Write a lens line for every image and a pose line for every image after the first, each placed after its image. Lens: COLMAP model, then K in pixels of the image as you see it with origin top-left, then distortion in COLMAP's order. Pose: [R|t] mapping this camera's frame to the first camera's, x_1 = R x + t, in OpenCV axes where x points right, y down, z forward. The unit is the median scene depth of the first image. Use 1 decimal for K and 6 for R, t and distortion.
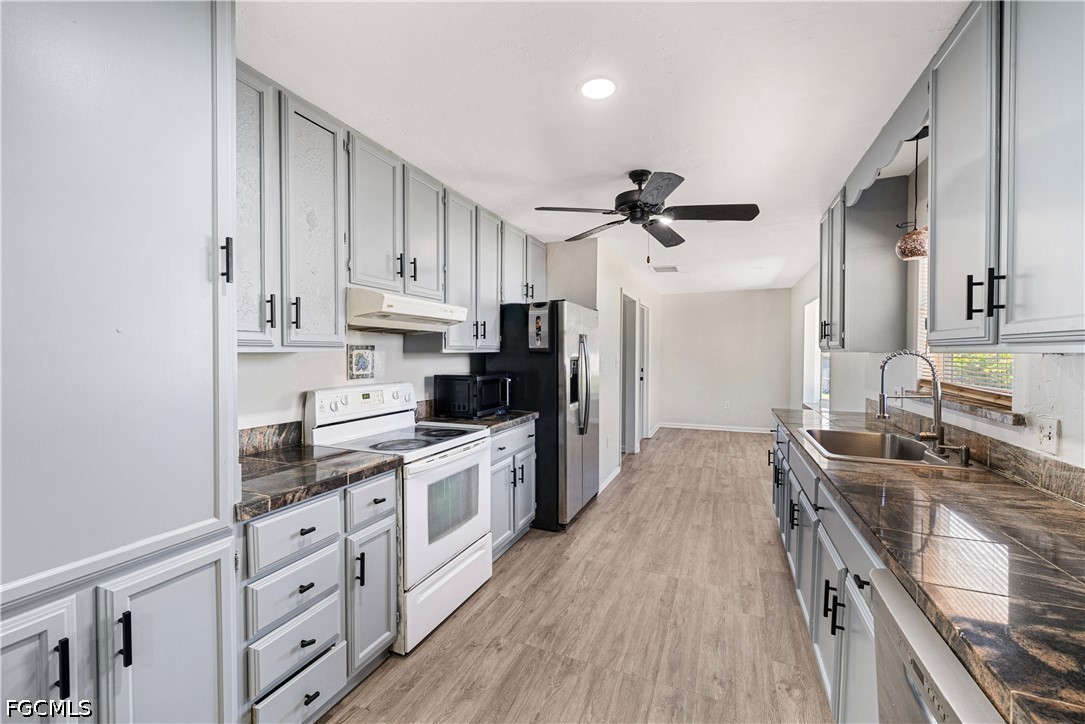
lens RADIAL K [[440.5, 0, 542.5], [0, 440.5, 362.0], [0, 0, 1]] dist [-0.000740, -0.000057]
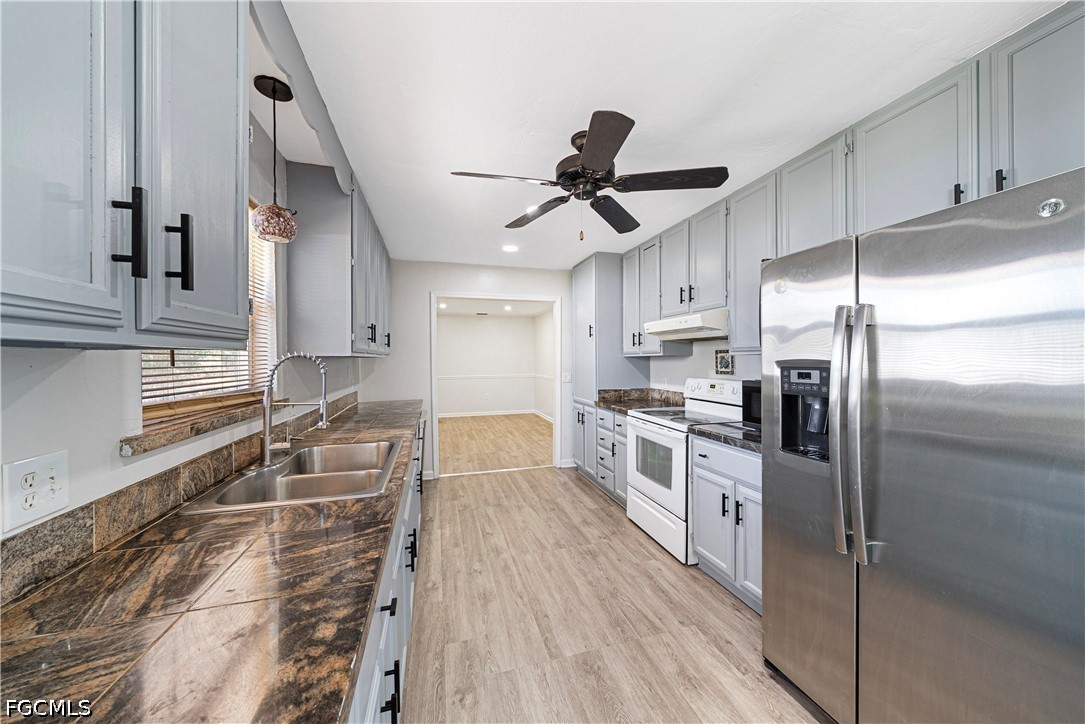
lens RADIAL K [[372.2, 0, 544.8], [0, 372.2, 358.8], [0, 0, 1]] dist [-0.002086, 0.000399]
pose [[-0.775761, 0.003850, -0.631015, 0.761095], [-0.010466, 0.999765, 0.018967, -0.027236], [0.630939, 0.021318, -0.775539, 1.575442]]
